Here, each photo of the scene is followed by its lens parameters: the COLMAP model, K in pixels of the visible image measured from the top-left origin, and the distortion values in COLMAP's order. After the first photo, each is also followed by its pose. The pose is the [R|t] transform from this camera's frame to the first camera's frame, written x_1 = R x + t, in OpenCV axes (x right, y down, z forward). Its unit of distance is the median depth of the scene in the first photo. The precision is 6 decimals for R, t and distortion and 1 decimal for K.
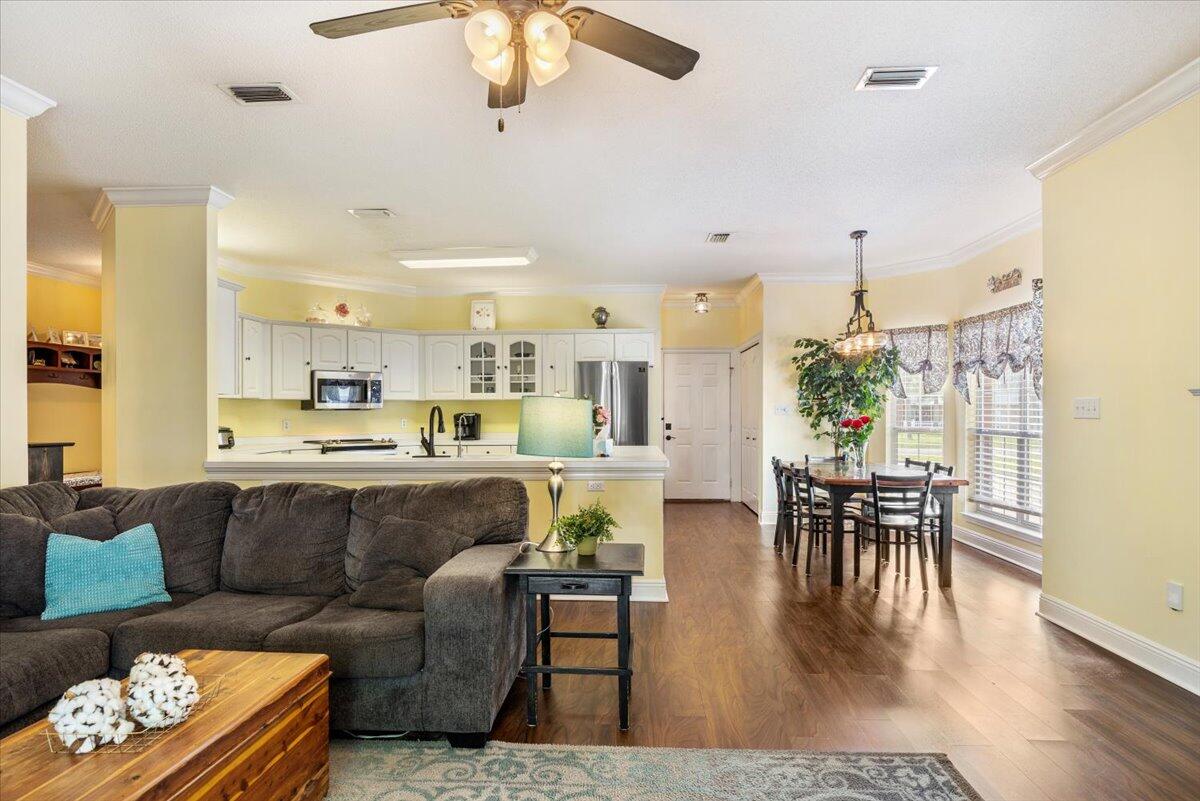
lens RADIAL K [[672.9, 0, 609.5], [0, 672.9, 407.3], [0, 0, 1]] dist [0.004031, -0.001362]
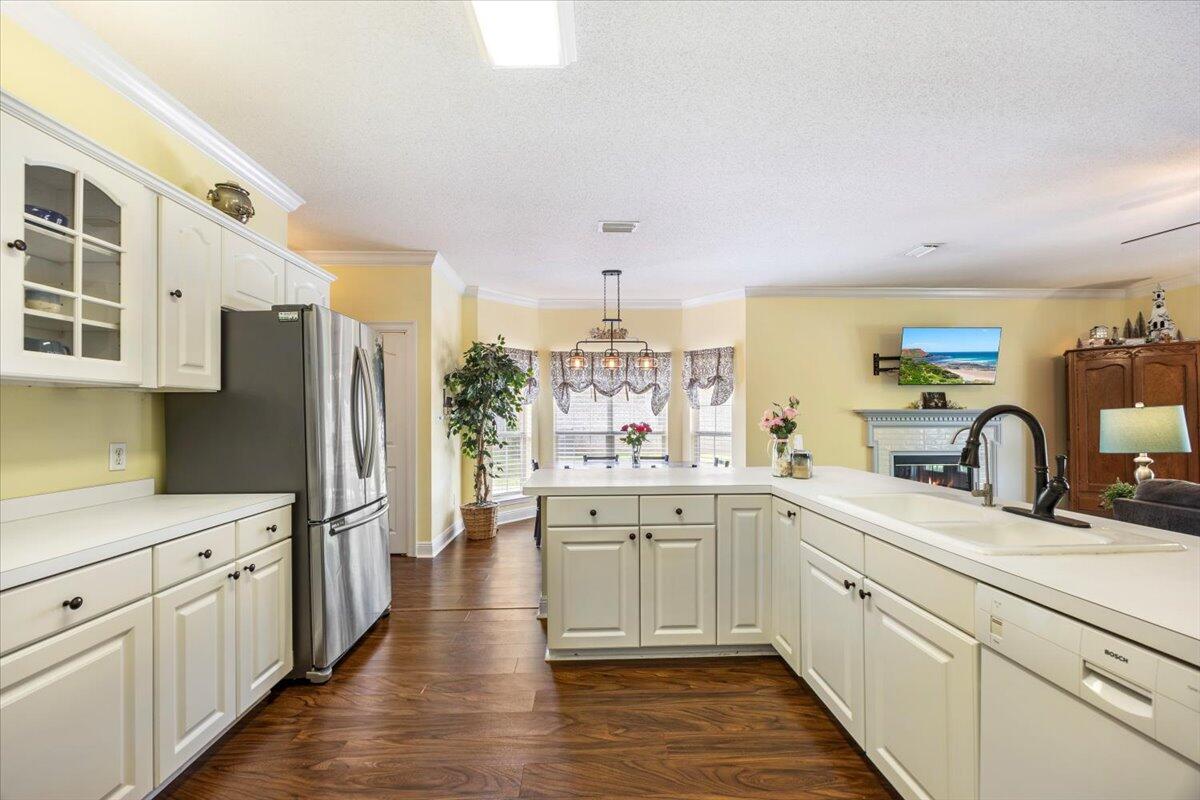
lens RADIAL K [[465.5, 0, 595.1], [0, 465.5, 405.7], [0, 0, 1]] dist [-0.002599, -0.000198]
pose [[-0.075771, 0.024664, 0.996820, -0.379047], [-0.001364, 0.999691, -0.024838, 0.002939], [-0.997124, -0.003241, -0.075713, 0.900814]]
